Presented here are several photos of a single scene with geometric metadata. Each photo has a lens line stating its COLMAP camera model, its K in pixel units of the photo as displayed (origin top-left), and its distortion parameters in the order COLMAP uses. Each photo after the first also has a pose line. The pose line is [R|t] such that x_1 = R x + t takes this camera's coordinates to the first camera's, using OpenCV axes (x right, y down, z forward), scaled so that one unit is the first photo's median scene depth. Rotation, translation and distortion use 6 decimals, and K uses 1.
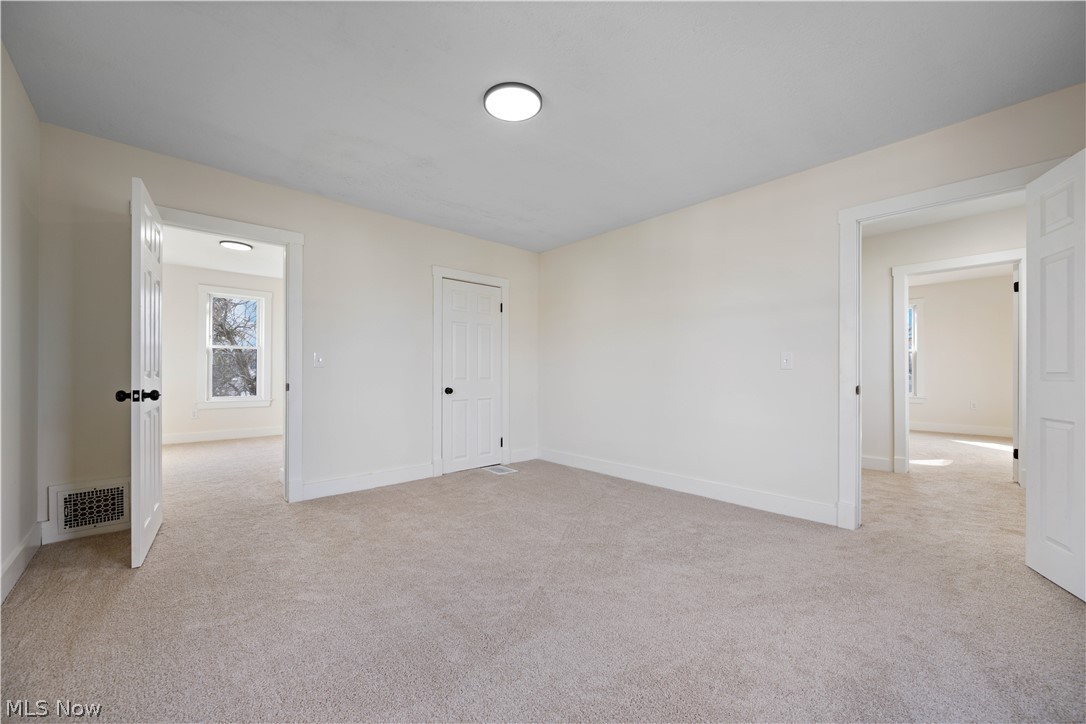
lens RADIAL K [[437.8, 0, 551.4], [0, 437.8, 364.1], [0, 0, 1]] dist [-0.002643, 0.000301]
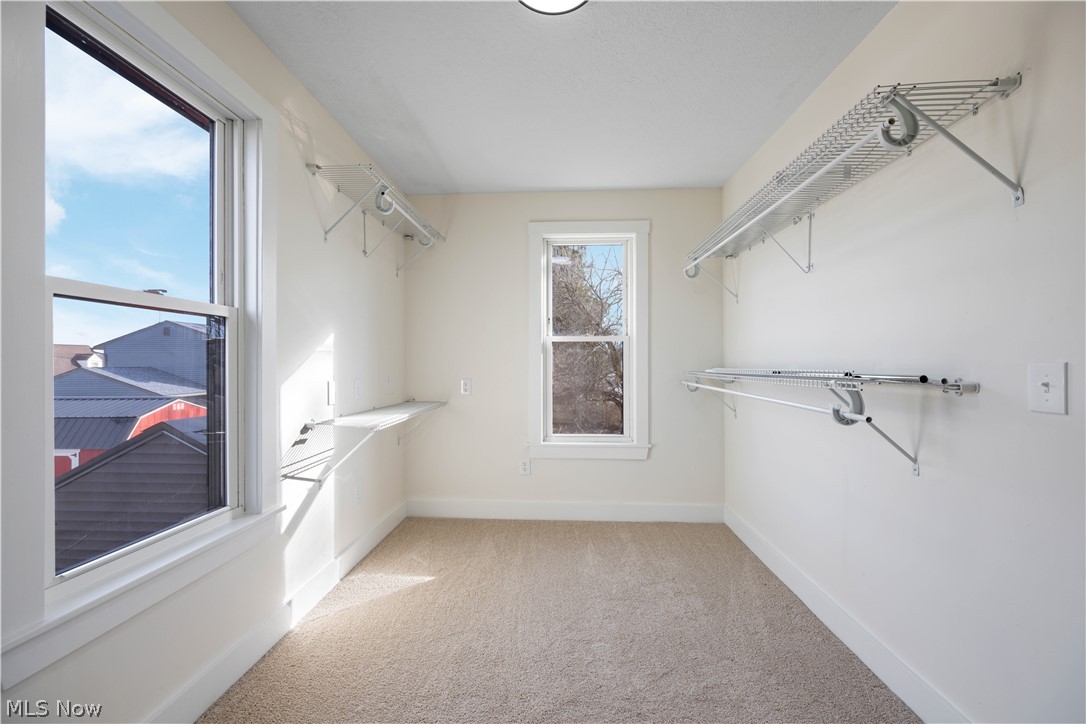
lens RADIAL K [[437.8, 0, 541.8], [0, 437.8, 359.8], [0, 0, 1]] dist [-0.002643, 0.000301]
pose [[0.705654, -0.007323, -0.708518, -0.389881], [0.009675, 0.999953, -0.000700, -0.013521], [0.708490, -0.006361, 0.705692, 0.587490]]
